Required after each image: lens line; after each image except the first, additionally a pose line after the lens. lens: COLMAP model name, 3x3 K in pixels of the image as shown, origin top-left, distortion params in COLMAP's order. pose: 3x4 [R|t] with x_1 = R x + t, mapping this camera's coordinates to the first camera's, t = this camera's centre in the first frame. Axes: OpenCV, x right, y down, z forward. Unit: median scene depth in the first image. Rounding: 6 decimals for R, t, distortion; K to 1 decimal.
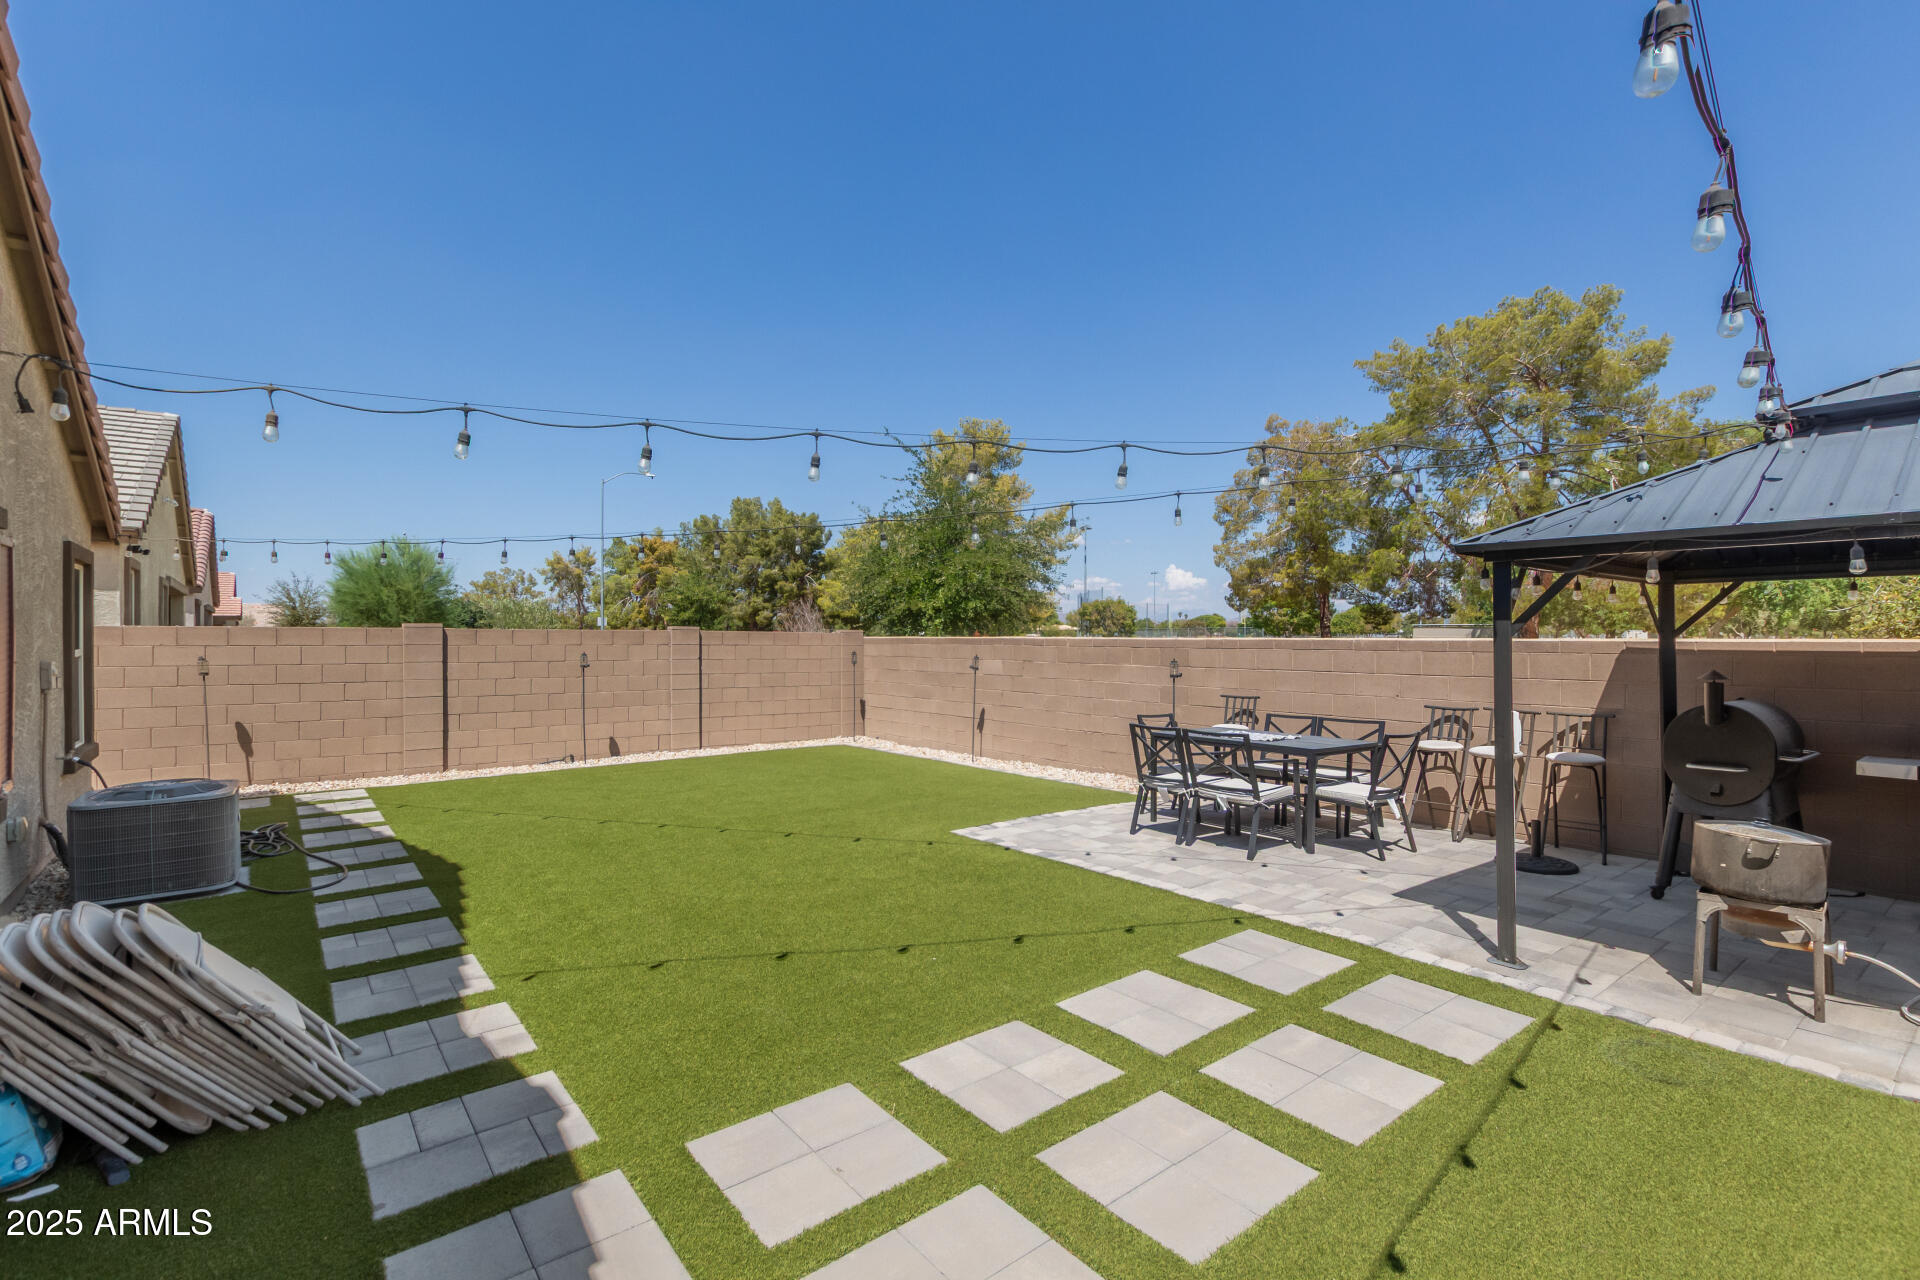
lens RADIAL K [[871.6, 0, 1013.1], [0, 871.6, 639.6], [0, 0, 1]] dist [0.003883, -0.000407]
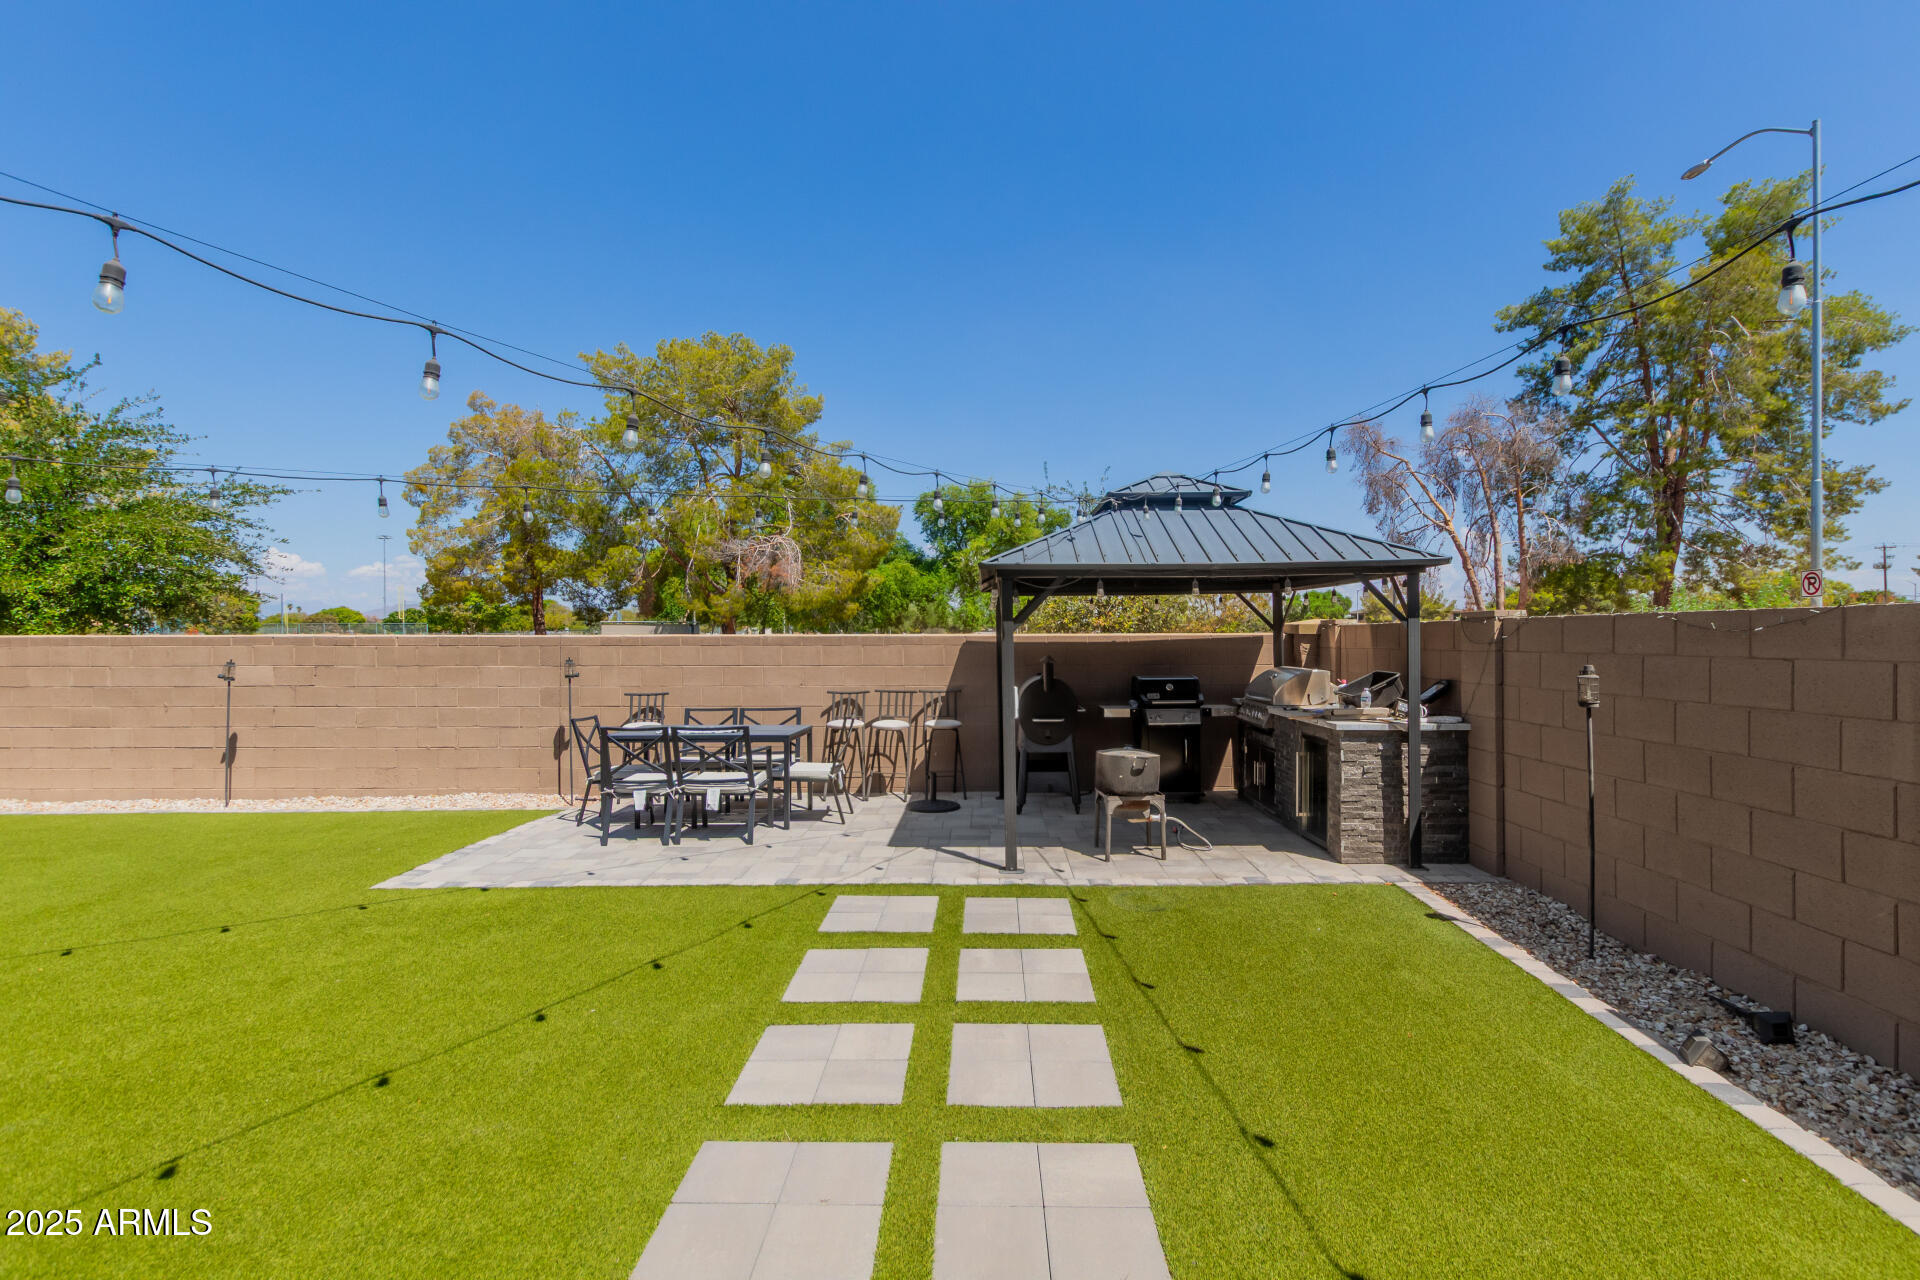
lens RADIAL K [[849.7, 0, 982.3], [0, 849.7, 639.9], [0, 0, 1]] dist [0.003940, 0.000387]
pose [[0.652527, -0.008343, 0.757720, -0.382256], [0.005029, 0.999965, 0.006679, -0.001390], [-0.757749, -0.000548, 0.652546, 0.134067]]
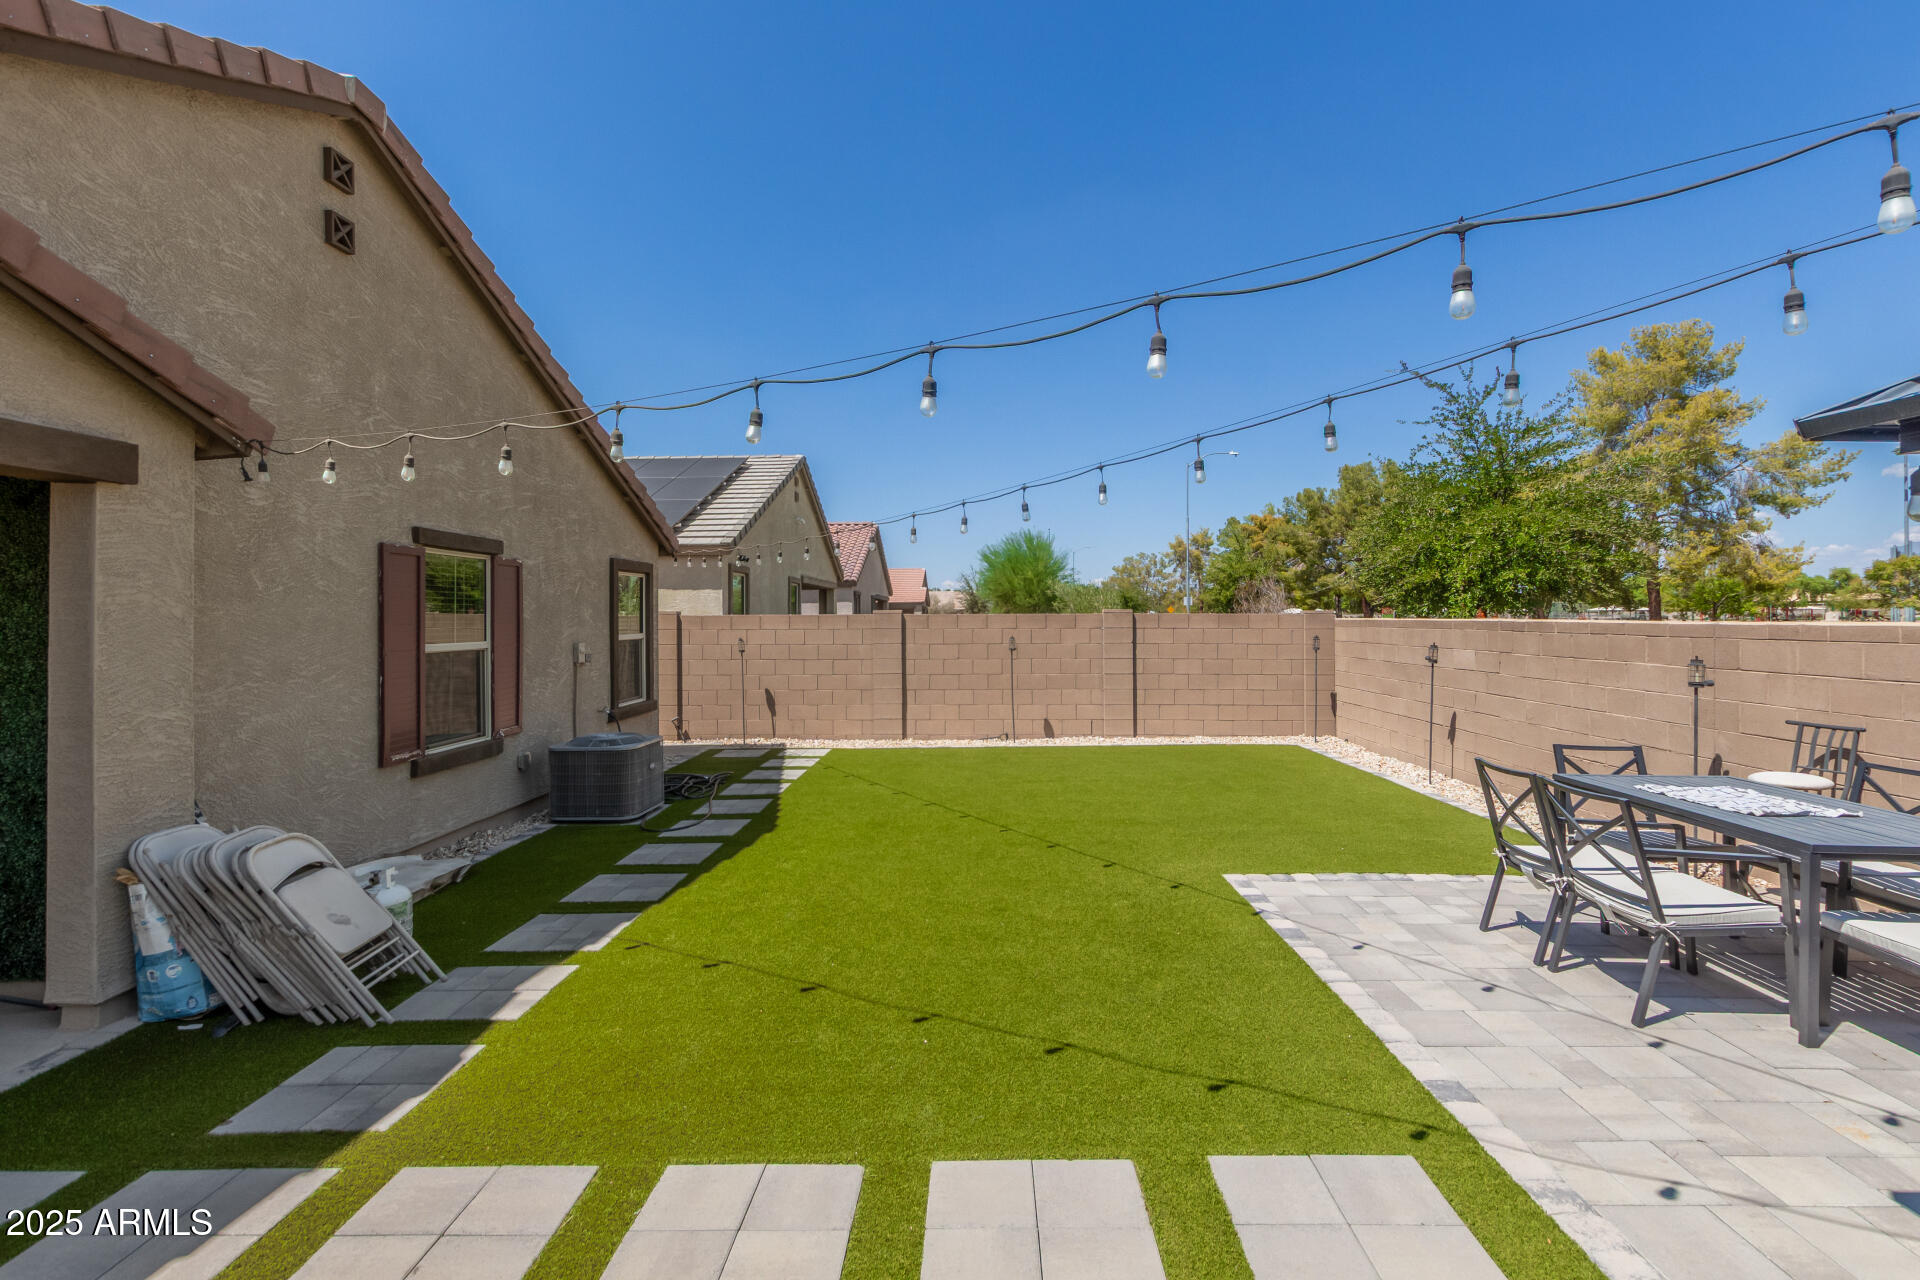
lens RADIAL K [[903.1, 0, 992.1], [0, 903.1, 614.1], [0, 0, 1]] dist [0.004942, 0.000429]
pose [[0.759550, -0.007431, -0.650406, 0.398071], [0.005701, 0.999972, -0.004768, -0.013398], [0.650424, -0.000086, 0.759572, 0.339397]]
